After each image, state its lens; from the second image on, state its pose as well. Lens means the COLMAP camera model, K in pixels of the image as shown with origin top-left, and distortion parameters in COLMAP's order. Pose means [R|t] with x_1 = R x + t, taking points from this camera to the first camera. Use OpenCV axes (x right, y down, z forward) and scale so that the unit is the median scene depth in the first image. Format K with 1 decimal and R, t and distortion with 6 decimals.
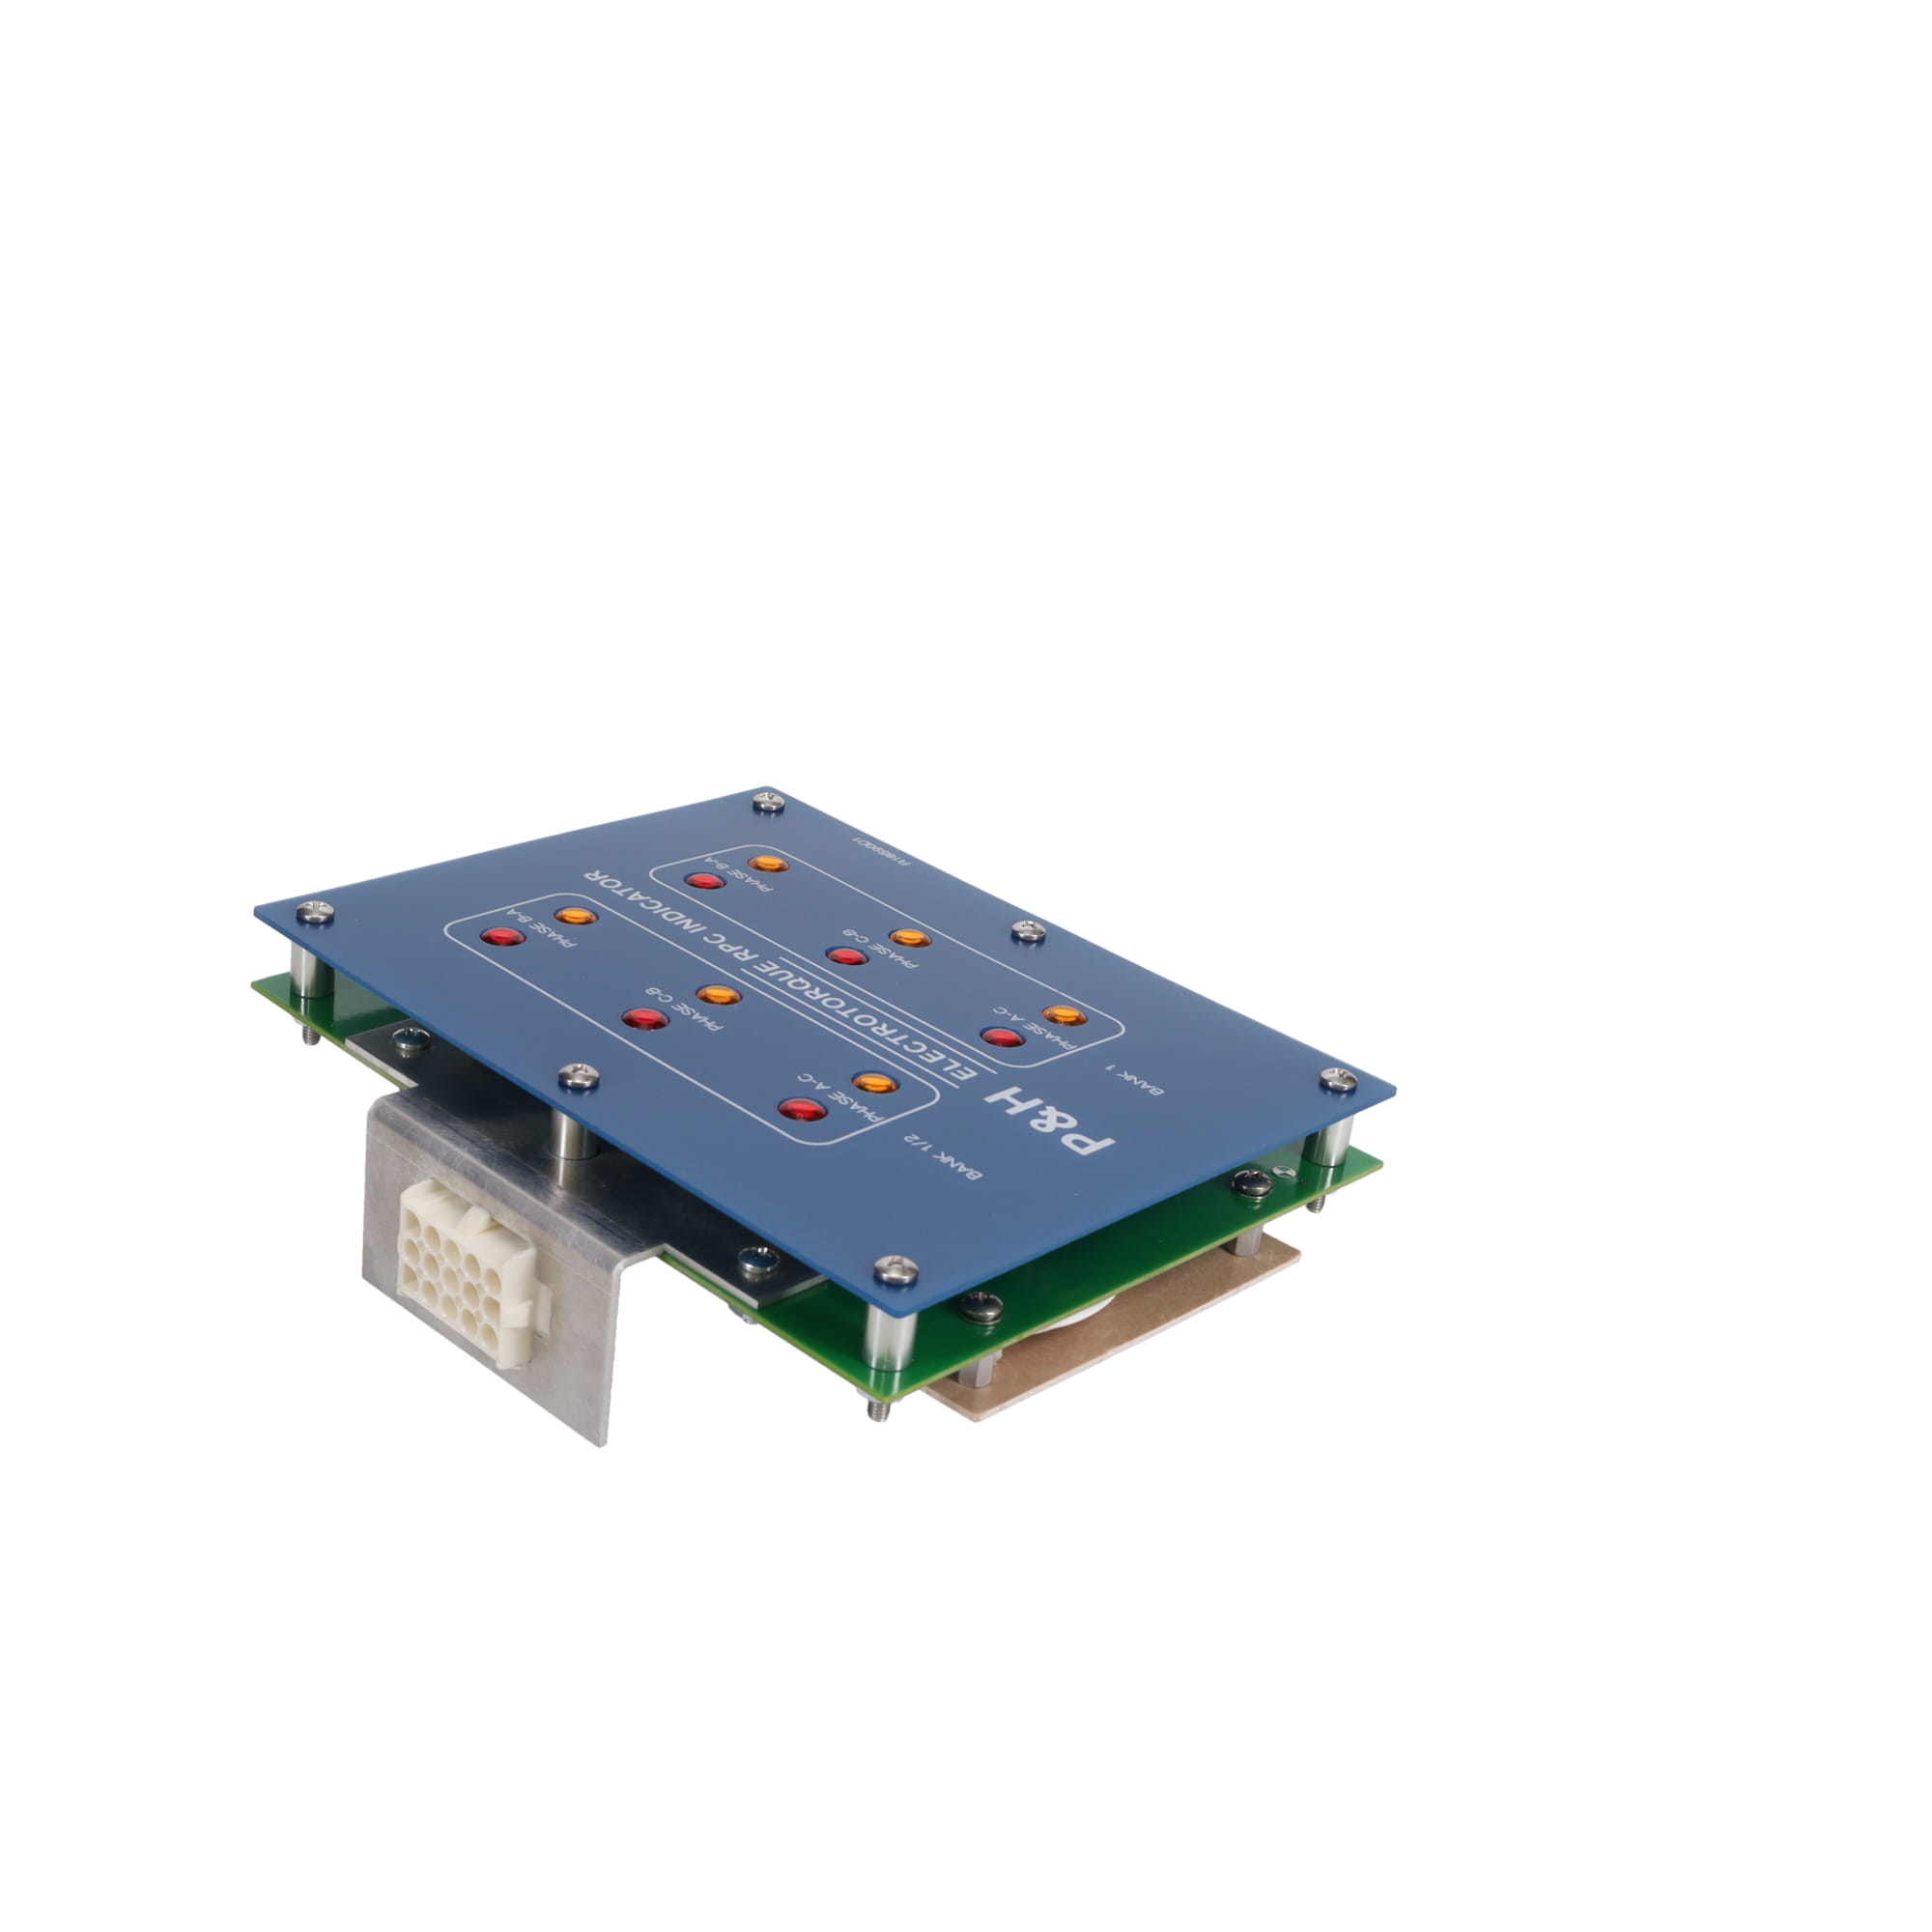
lens RADIAL K [[2764.1, 0, 966.0], [0, 2764.1, 966.0], [0, 0, 1]] dist [0.000545, -0.004735]
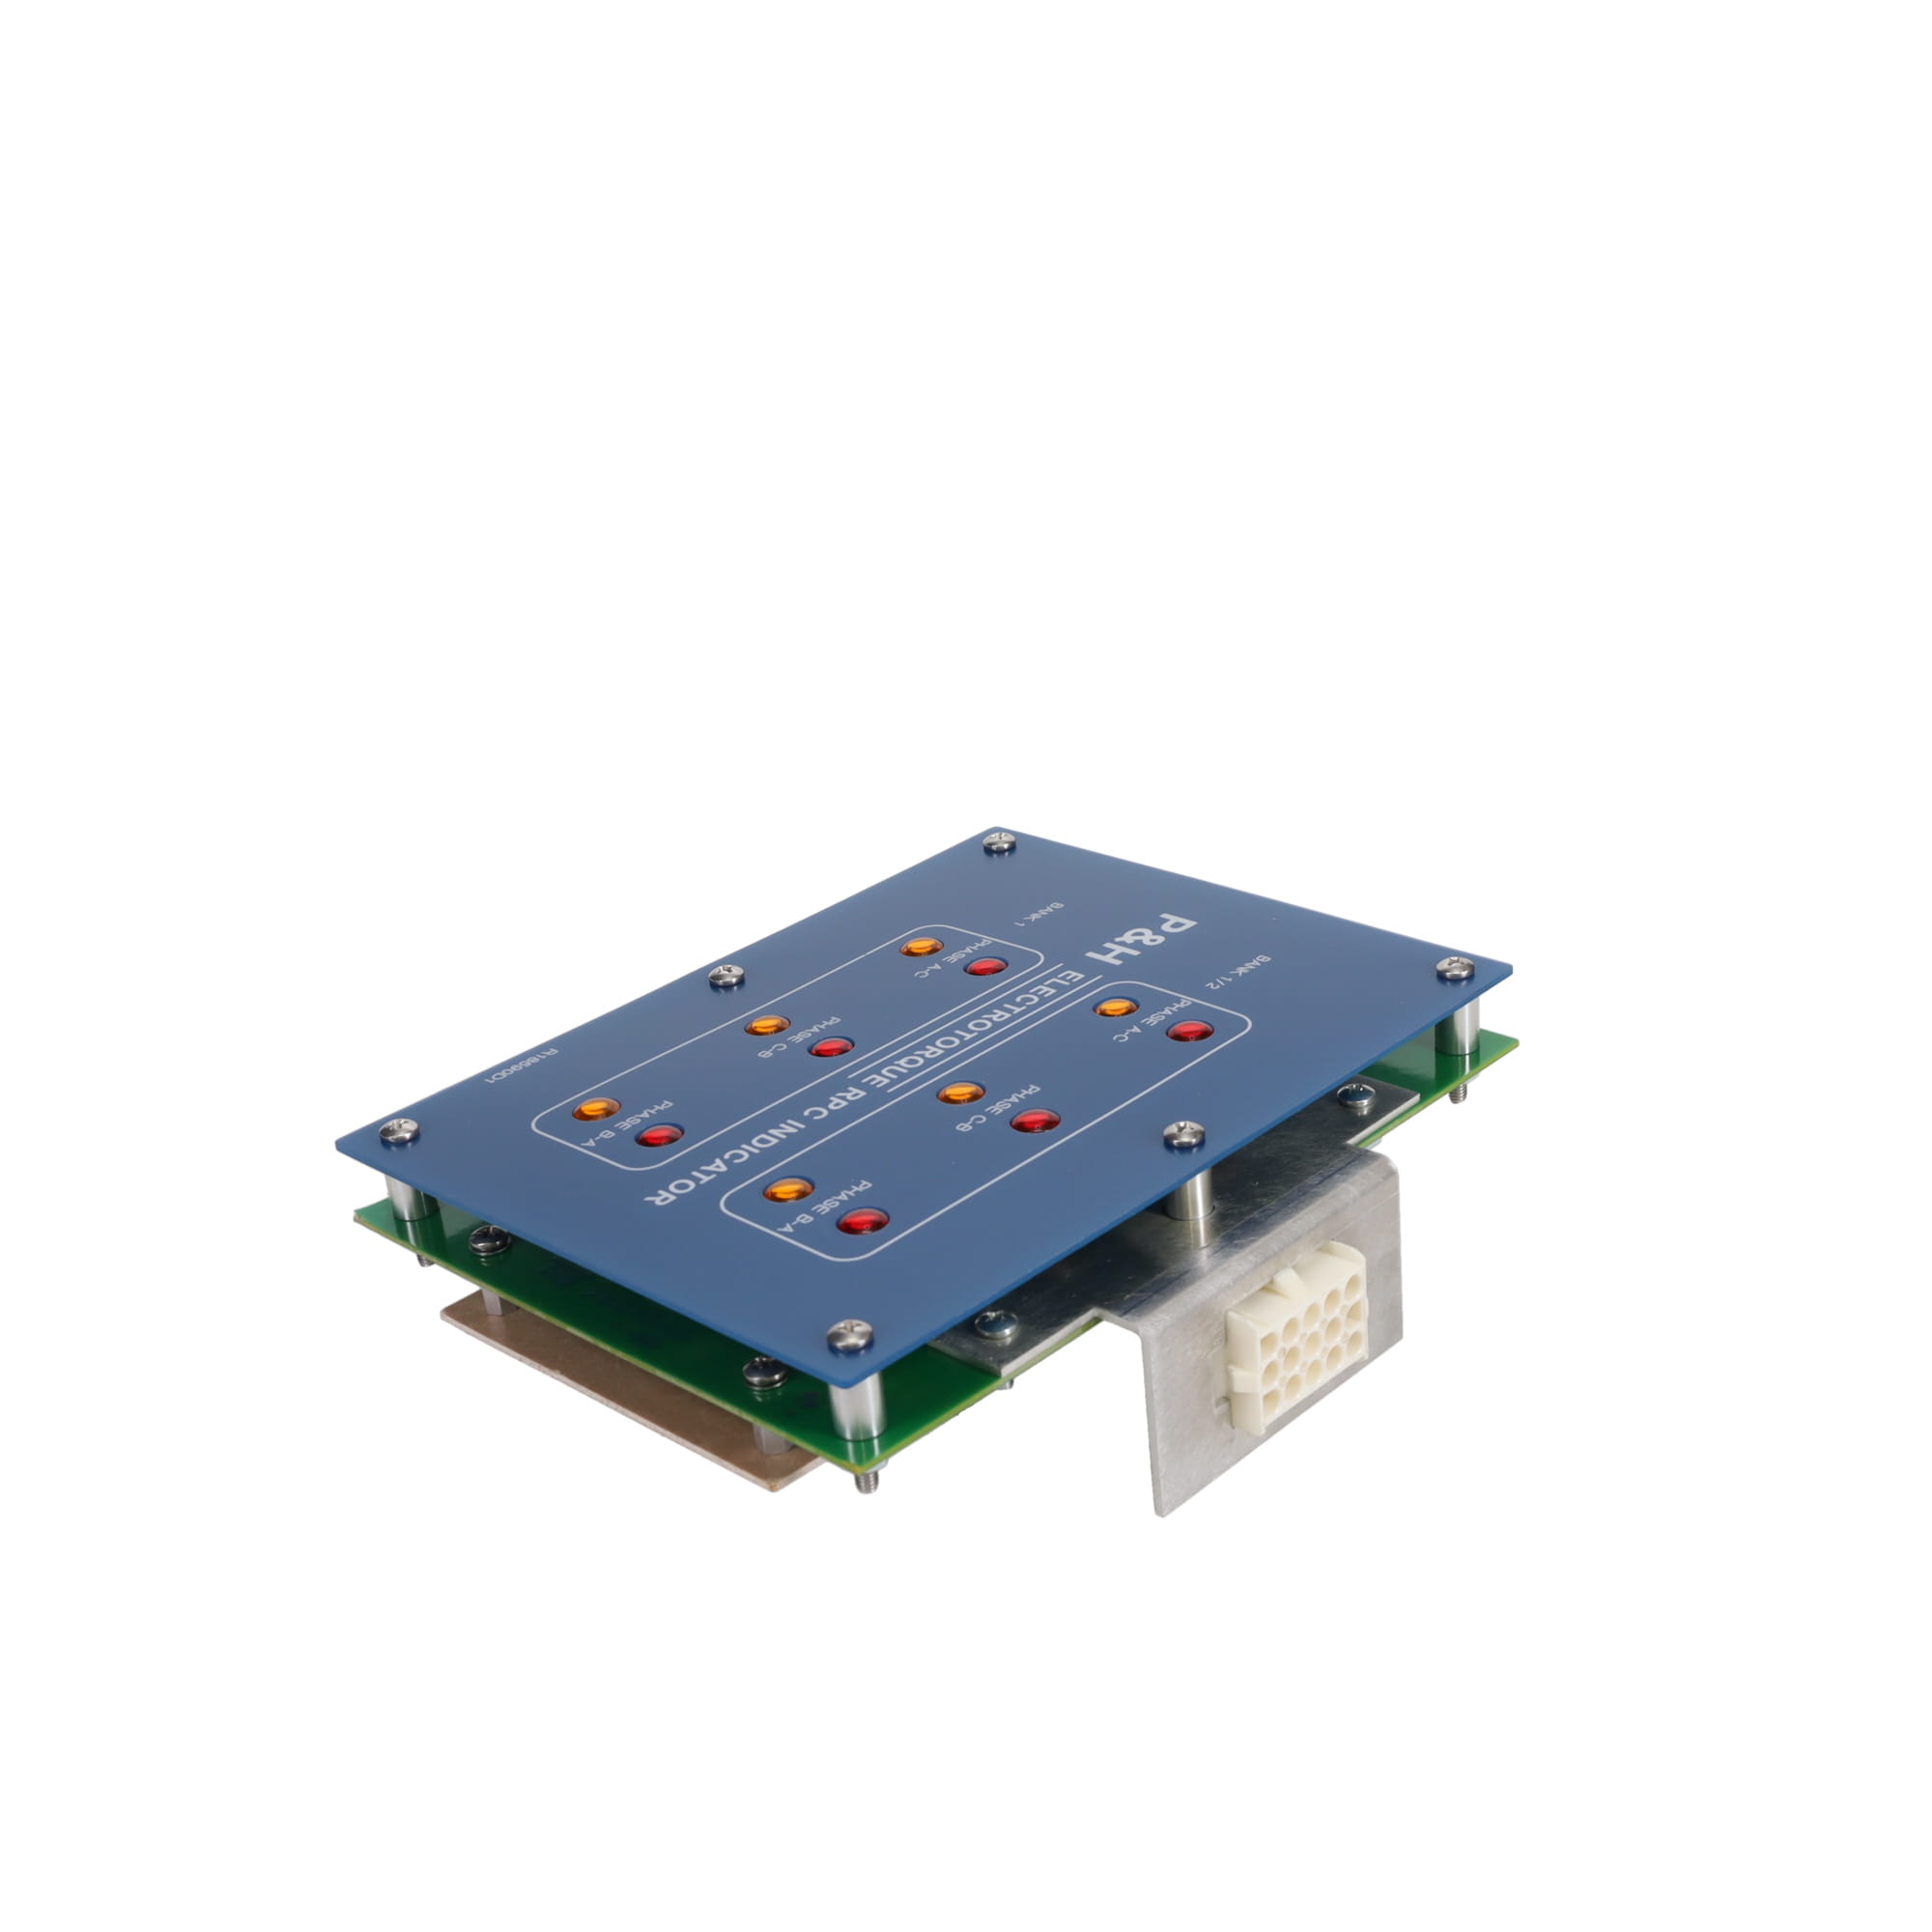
lens RADIAL K [[2764.1, 0, 966.0], [0, 2764.1, 966.0], [0, 0, 1]] dist [0.000545, -0.004735]
pose [[0.007349, -0.524735, 0.851234, -0.895983], [0.507155, 0.735609, 0.449081, -0.457471], [-0.861824, 0.428407, 0.271527, 0.745656]]
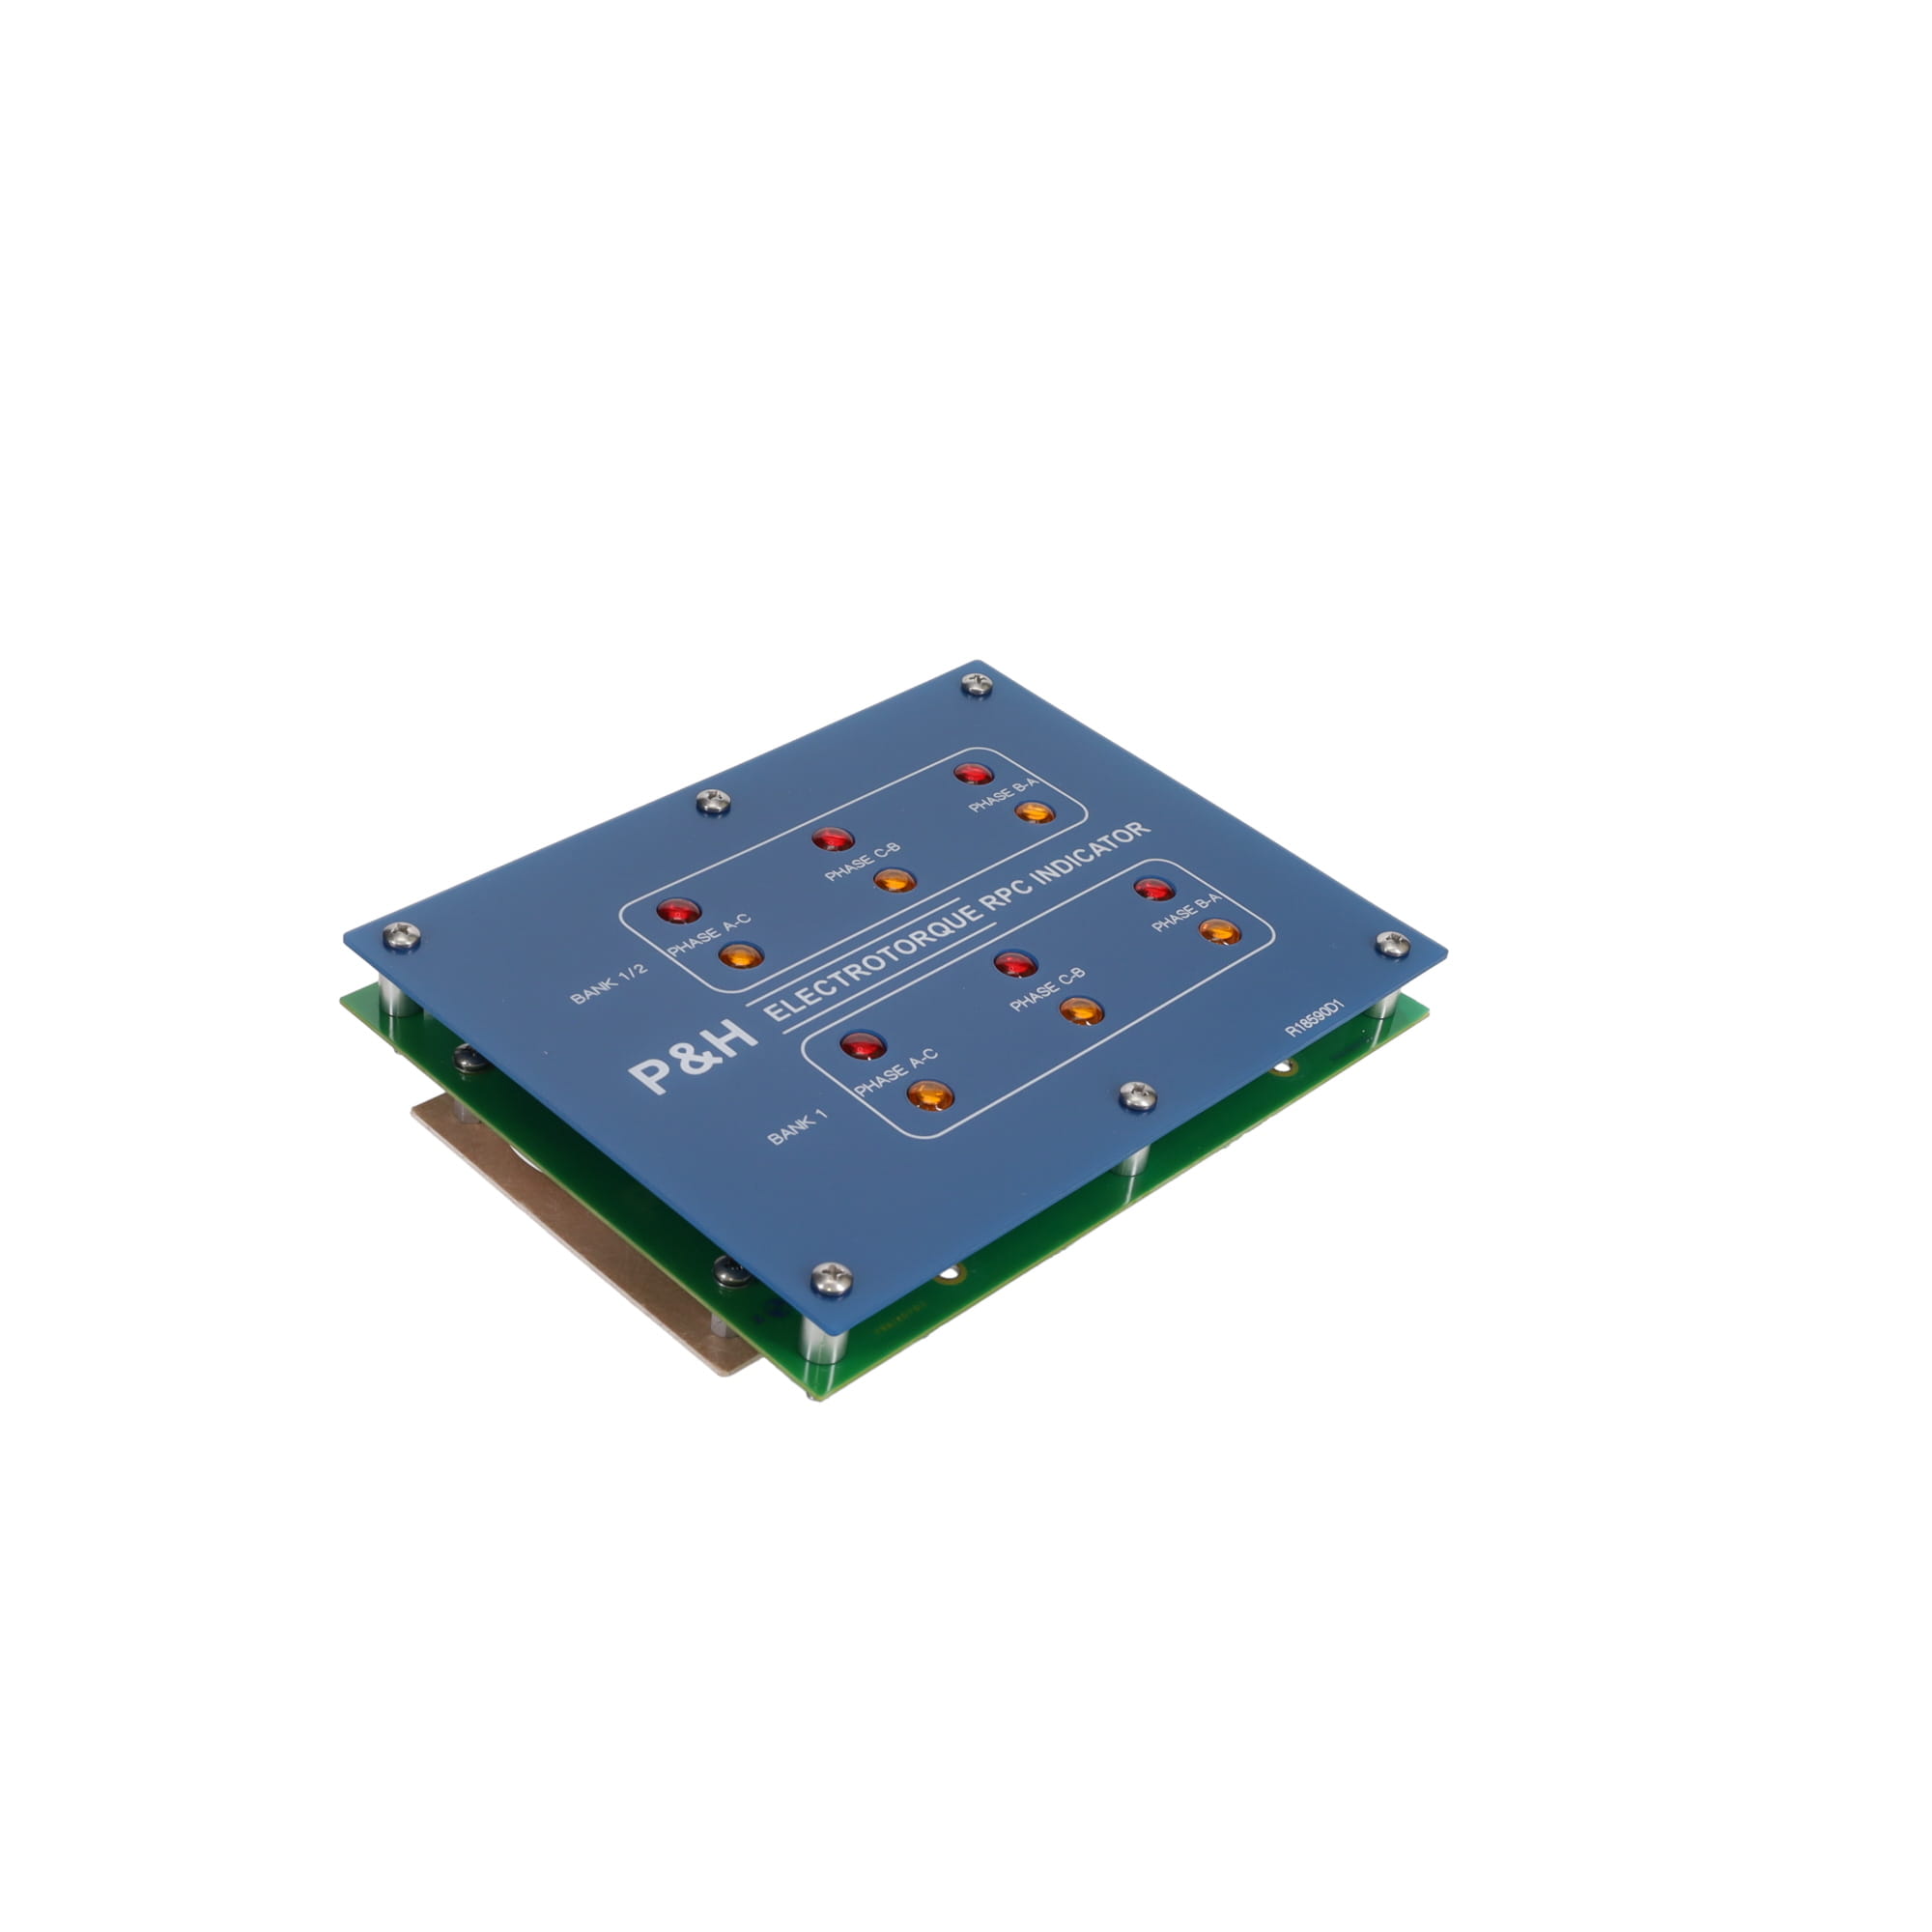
lens RADIAL K [[2764.1, 0, 966.0], [0, 2764.1, 966.0], [0, 0, 1]] dist [0.000545, -0.004735]
pose [[-0.004948, 0.505874, -0.862593, 0.877103], [-0.534805, 0.727537, 0.429737, -0.453210], [0.844961, 0.463446, 0.266944, 0.775689]]
